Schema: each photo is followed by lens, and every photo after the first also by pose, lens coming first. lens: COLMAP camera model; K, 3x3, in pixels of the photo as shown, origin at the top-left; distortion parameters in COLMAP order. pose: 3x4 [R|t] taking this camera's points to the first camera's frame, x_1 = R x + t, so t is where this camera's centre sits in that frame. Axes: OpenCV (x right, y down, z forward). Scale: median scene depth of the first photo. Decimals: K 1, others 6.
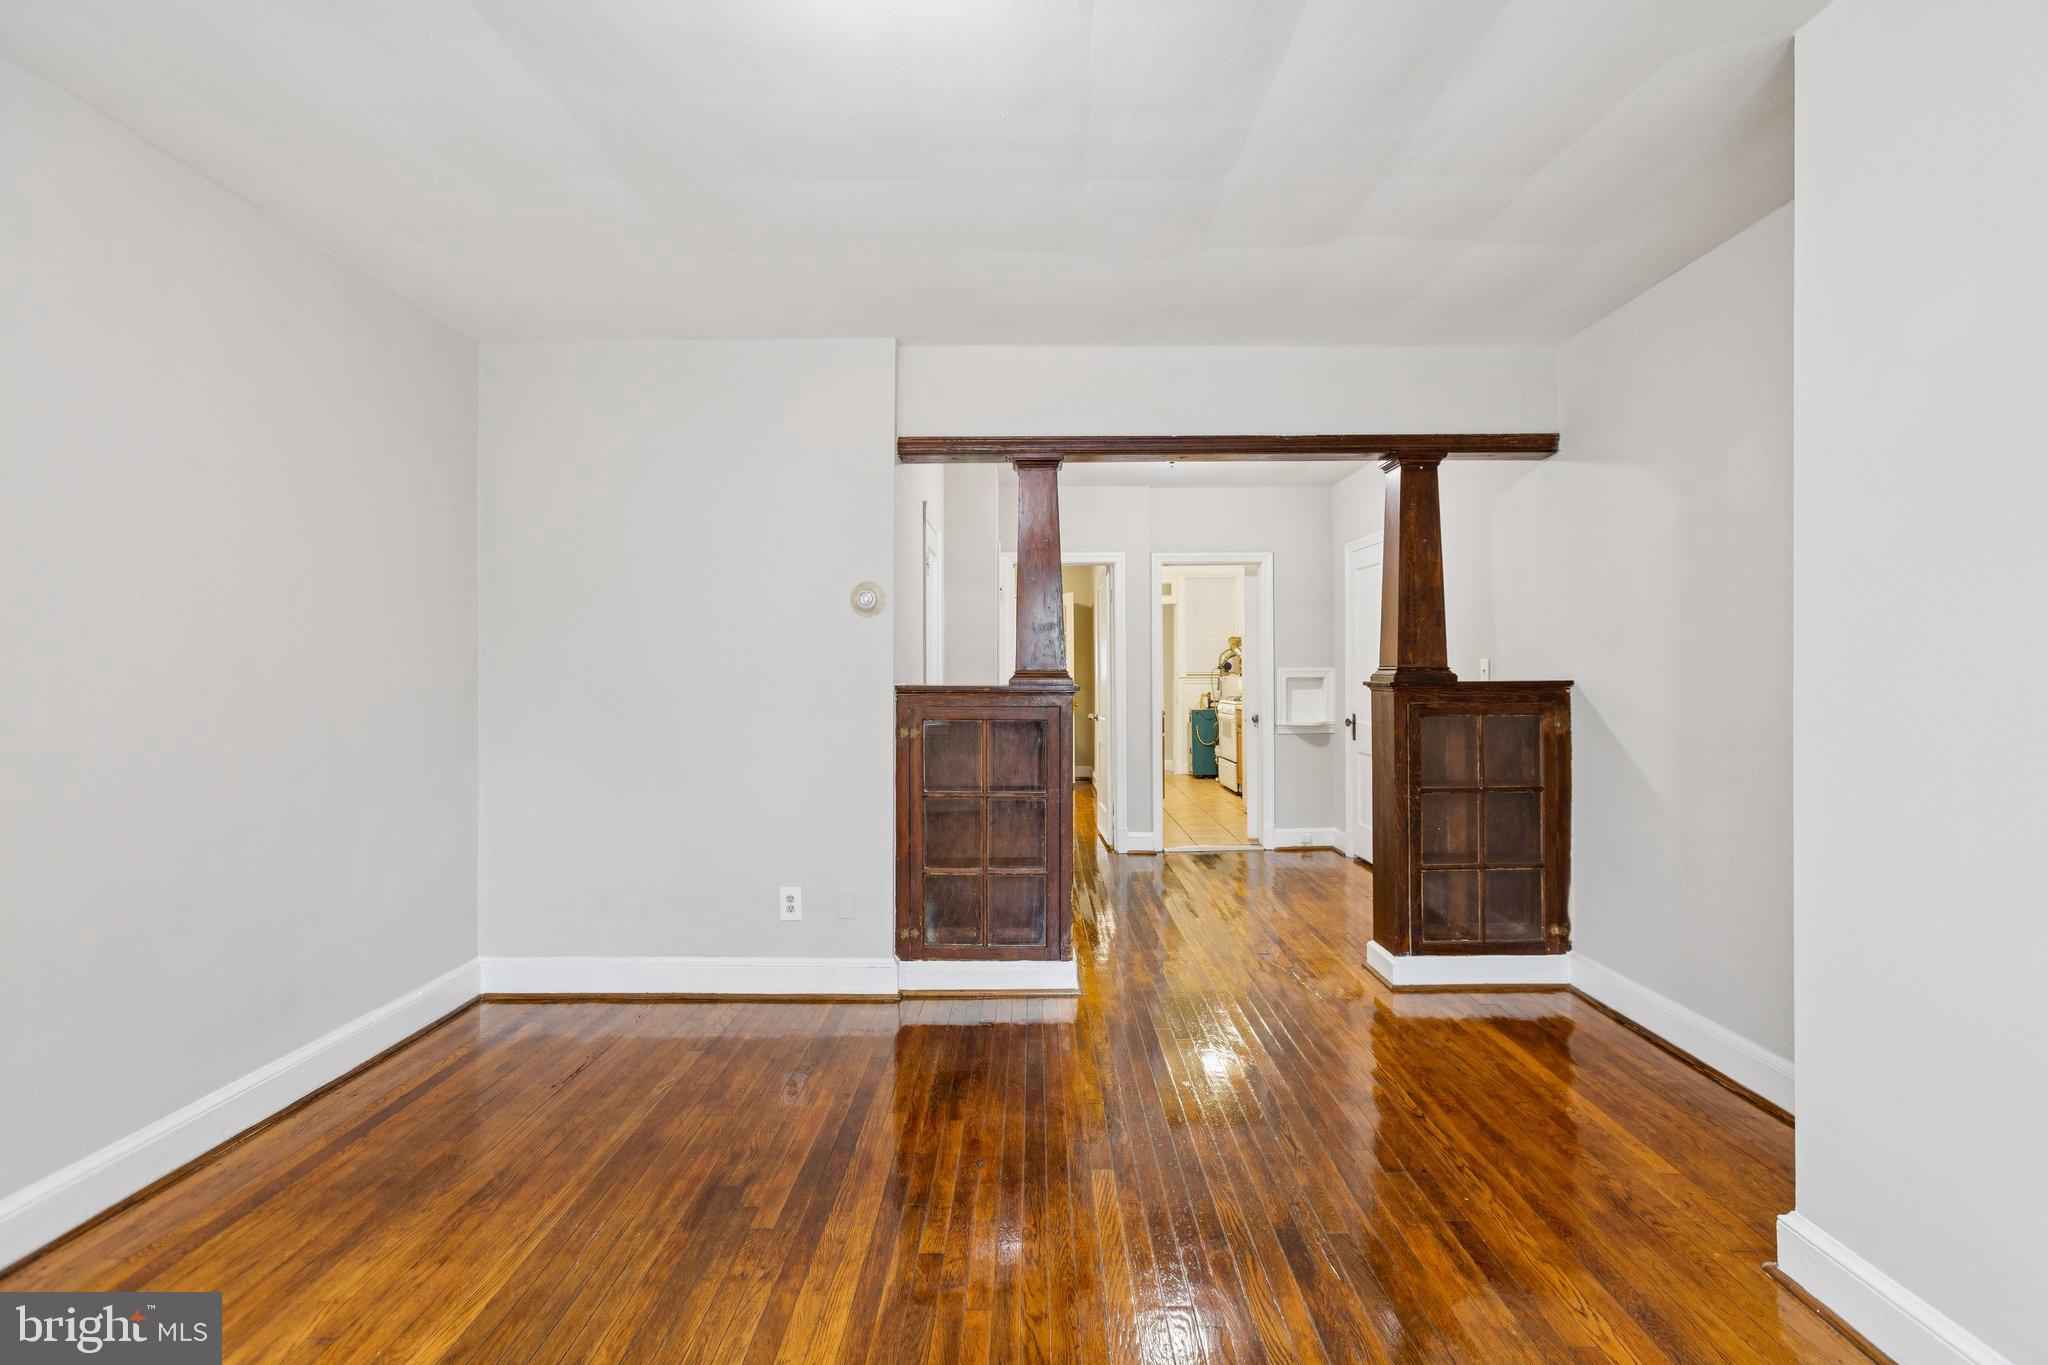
lens RADIAL K [[907.7, 0, 1027.7], [0, 907.7, 670.9], [0, 0, 1]] dist [-0.019142, 0.012963]
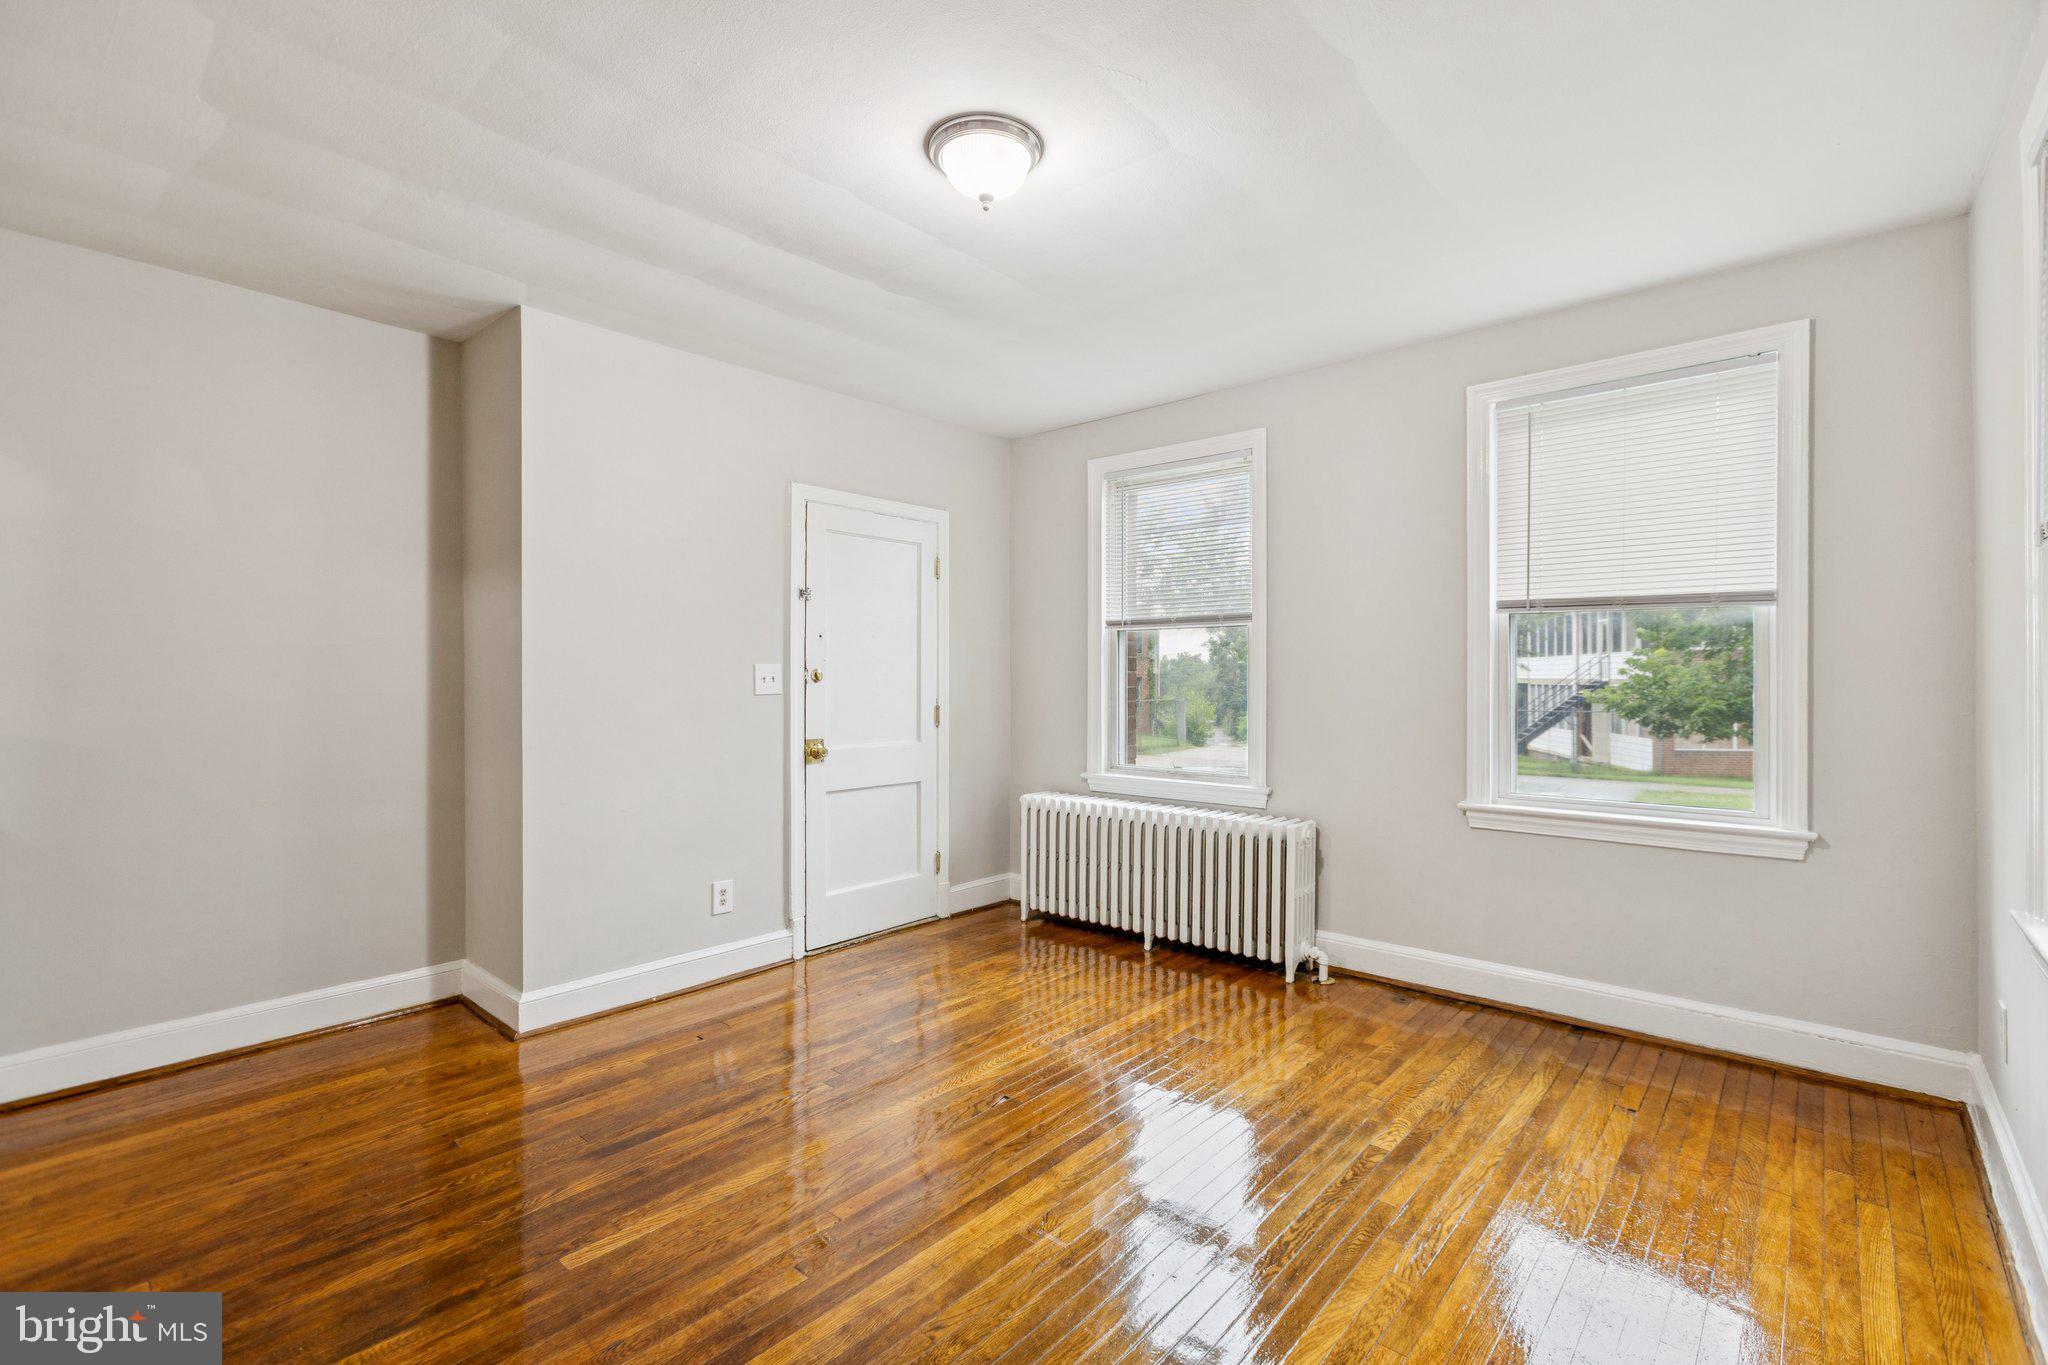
lens RADIAL K [[907.7, 0, 1019.7], [0, 907.7, 678.8], [0, 0, 1]] dist [-0.019142, 0.012963]
pose [[-0.751085, 0.004838, 0.660188, -0.512392], [0.005867, 0.999983, -0.000654, 0.005433], [-0.660180, 0.003382, -0.751100, 0.868108]]
